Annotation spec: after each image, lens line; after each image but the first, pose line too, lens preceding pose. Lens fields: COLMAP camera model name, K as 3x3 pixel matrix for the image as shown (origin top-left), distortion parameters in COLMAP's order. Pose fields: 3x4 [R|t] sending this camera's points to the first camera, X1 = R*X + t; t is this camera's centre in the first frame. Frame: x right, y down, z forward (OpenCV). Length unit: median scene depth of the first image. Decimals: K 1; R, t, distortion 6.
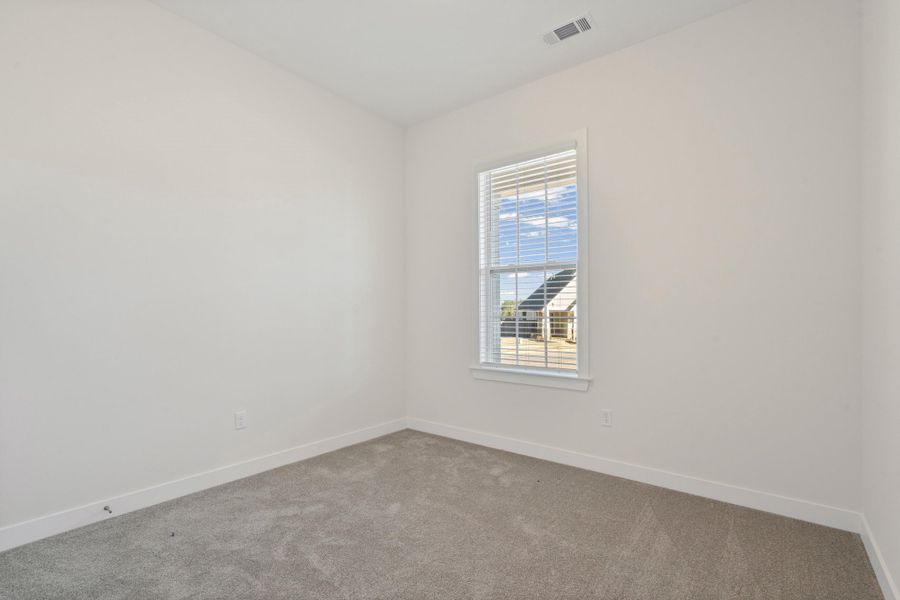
lens RADIAL K [[411.9, 0, 452.1], [0, 411.9, 306.3], [0, 0, 1]] dist [-0.000317, -0.000213]
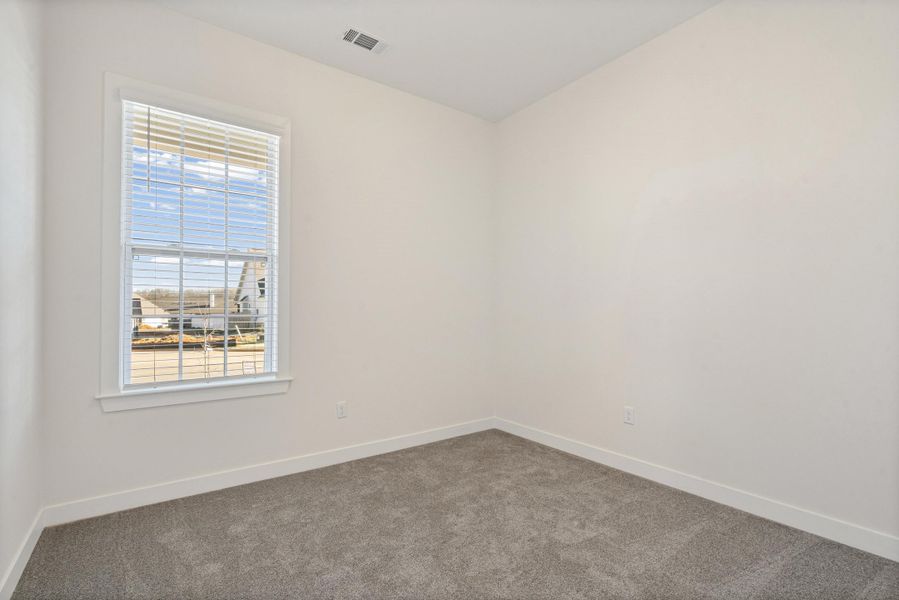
lens RADIAL K [[411.5, 0, 432.4], [0, 411.5, 301.5], [0, 0, 1]] dist [-0.000317, -0.000213]
pose [[0.298549, 0.023506, 0.954105, -0.482114], [-0.017057, 0.999668, -0.019292, 0.006971], [-0.954242, -0.010514, 0.298851, 0.382392]]
